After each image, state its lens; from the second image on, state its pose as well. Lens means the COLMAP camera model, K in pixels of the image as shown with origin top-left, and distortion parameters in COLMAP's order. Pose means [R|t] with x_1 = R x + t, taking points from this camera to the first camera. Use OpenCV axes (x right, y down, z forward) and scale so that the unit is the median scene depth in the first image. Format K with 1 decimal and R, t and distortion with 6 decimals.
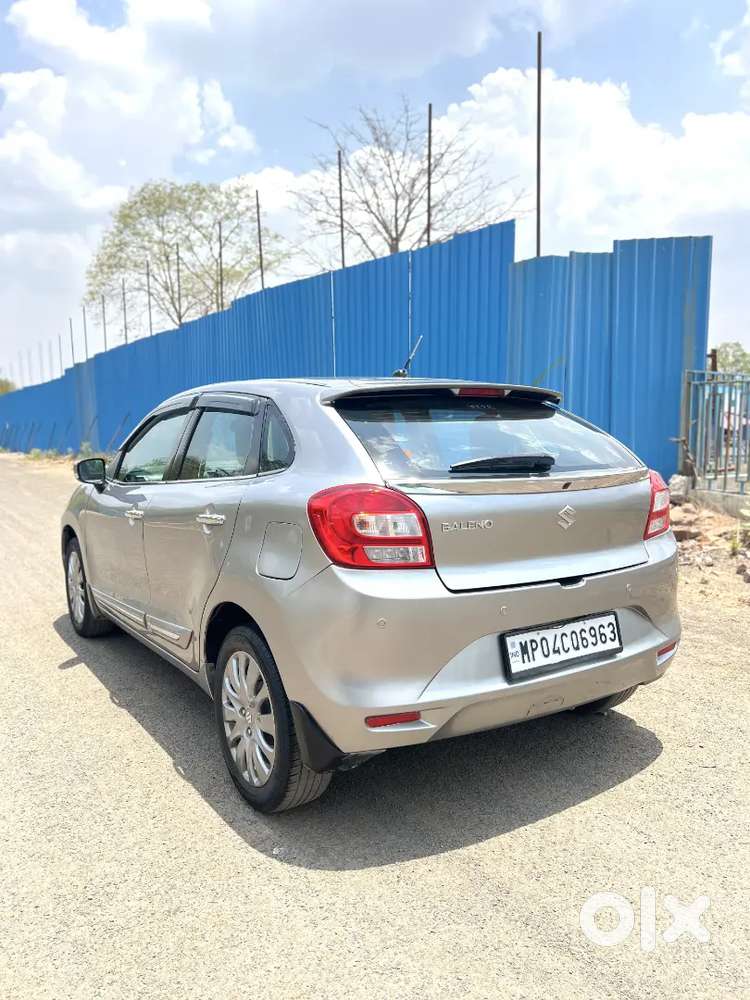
lens RADIAL K [[758.0, 0, 370.0], [0, 758.0, 496.9], [0, 0, 1]] dist [0.054792, -0.063150]
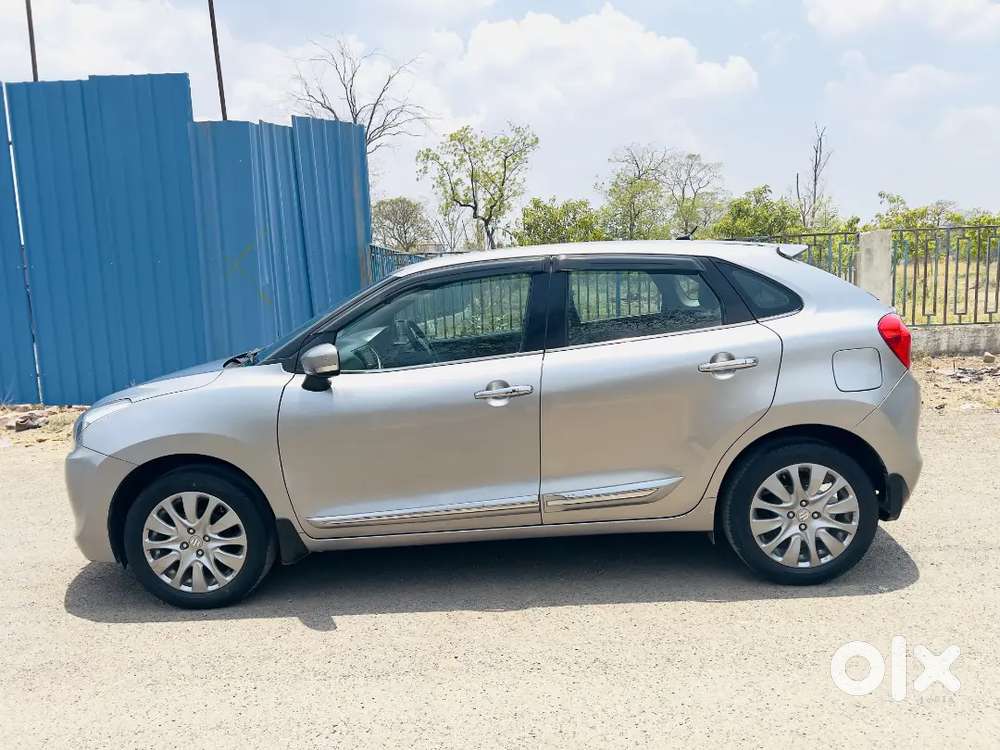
lens RADIAL K [[759.0, 0, 500.0], [0, 759.0, 375.0], [0, 0, 1]] dist [0.062301, -0.067715]
pose [[0.566705, -0.129530, 0.813676, -1.397099], [0.126815, 0.989510, 0.069198, -0.081416], [-0.814103, 0.063971, 0.577186, 0.662045]]
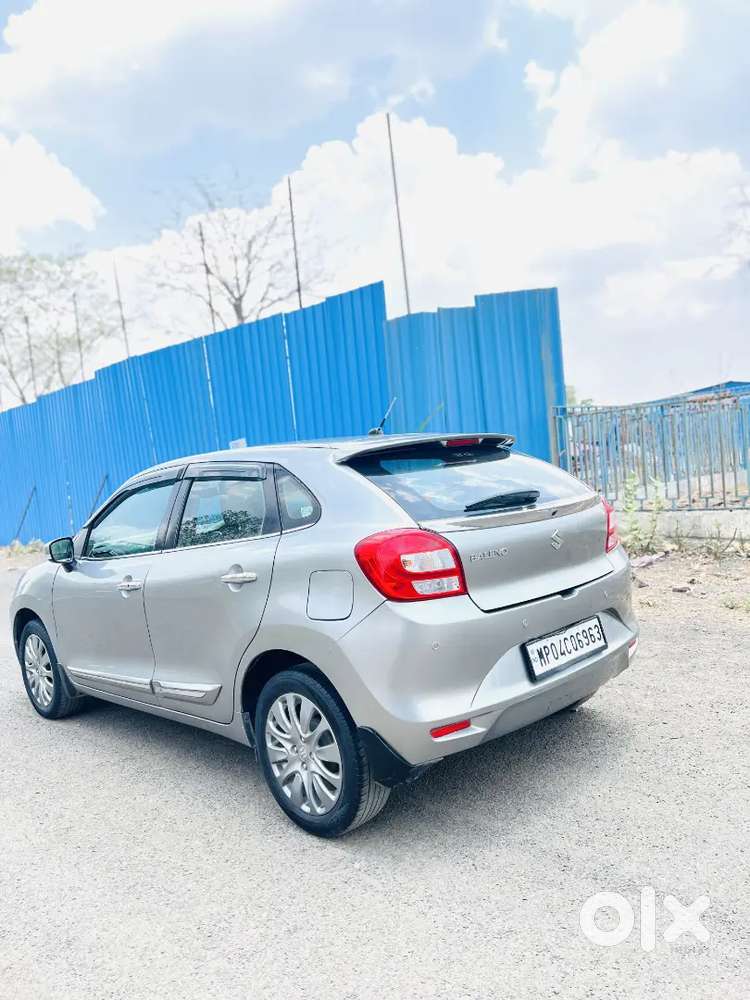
lens RADIAL K [[757.6, 0, 357.8], [0, 757.6, 499.3], [0, 0, 1]] dist [0.055236, -0.063635]
pose [[0.979595, -0.098323, 0.175290, -0.236466], [0.109321, 0.992527, -0.054205, -0.005311], [-0.168650, 0.072262, 0.983024, -0.118451]]
